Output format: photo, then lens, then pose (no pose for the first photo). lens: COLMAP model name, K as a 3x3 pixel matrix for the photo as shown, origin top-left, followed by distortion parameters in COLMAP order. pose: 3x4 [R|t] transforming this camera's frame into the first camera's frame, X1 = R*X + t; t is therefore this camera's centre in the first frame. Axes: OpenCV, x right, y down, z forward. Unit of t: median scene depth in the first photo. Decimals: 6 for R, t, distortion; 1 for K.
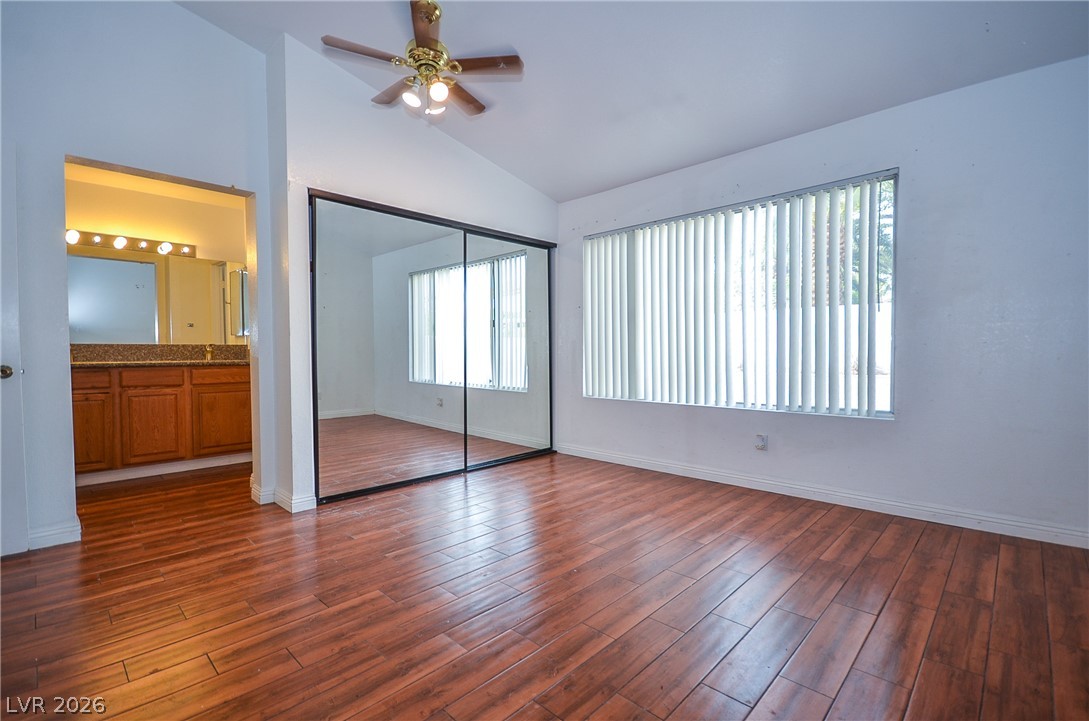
lens RADIAL K [[493.0, 0, 544.6], [0, 493.0, 361.9], [0, 0, 1]] dist [0.002169, -0.006535]
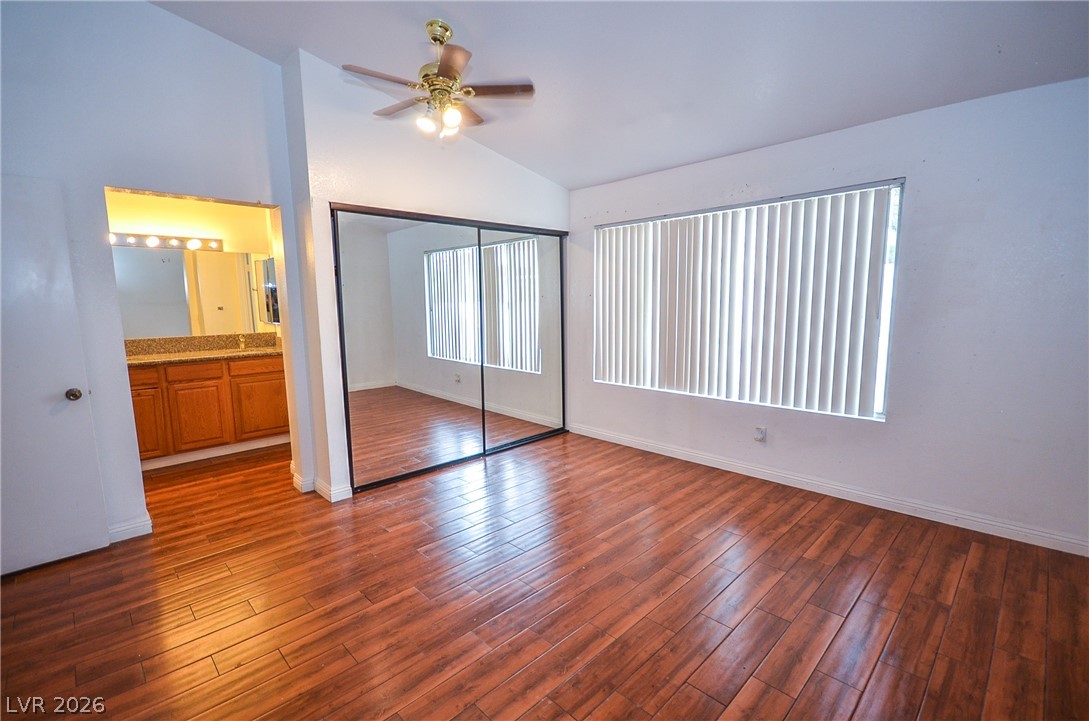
lens RADIAL K [[490.5, 0, 544.5], [0, 490.5, 360.5], [0, 0, 1]] dist [-0.004209, -0.000437]
pose [[0.999561, -0.005187, -0.029157, 0.005597], [0.008204, 0.994511, 0.104309, -0.140560], [0.028456, -0.104503, 0.994117, -0.064628]]
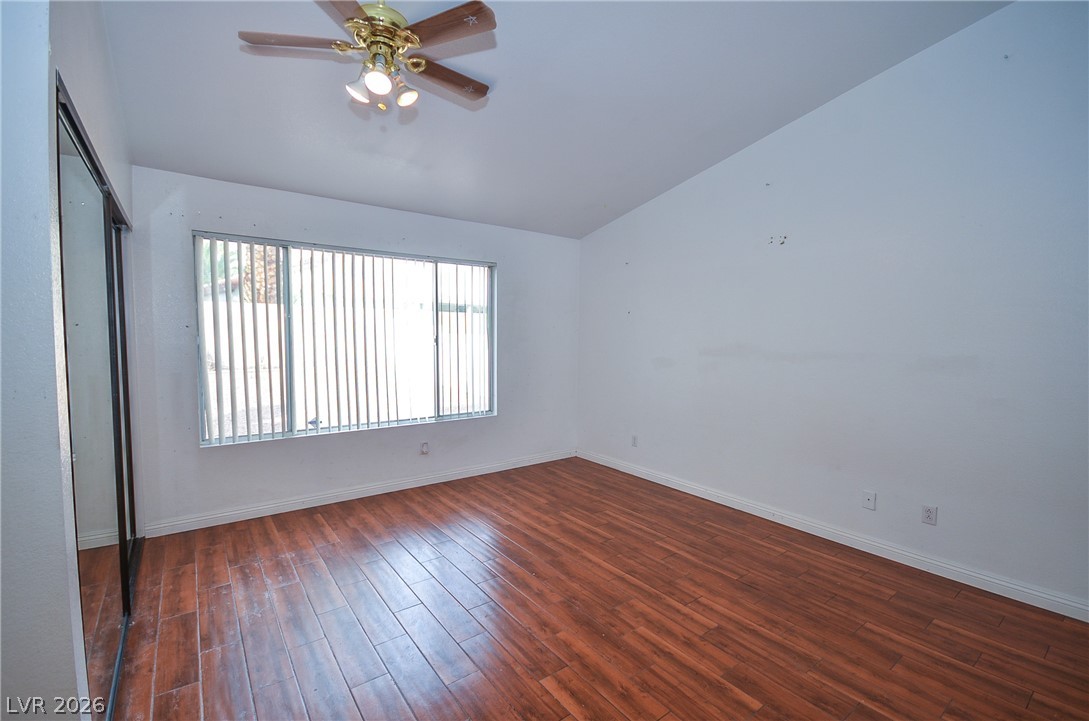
lens RADIAL K [[478.3, 0, 542.4], [0, 478.3, 364.8], [0, 0, 1]] dist [-0.001622, -0.000607]
pose [[0.160475, -0.057430, 0.985368, -0.916453], [0.007606, 0.998348, 0.056948, -0.154185], [-0.987011, -0.001644, 0.160647, 0.634999]]
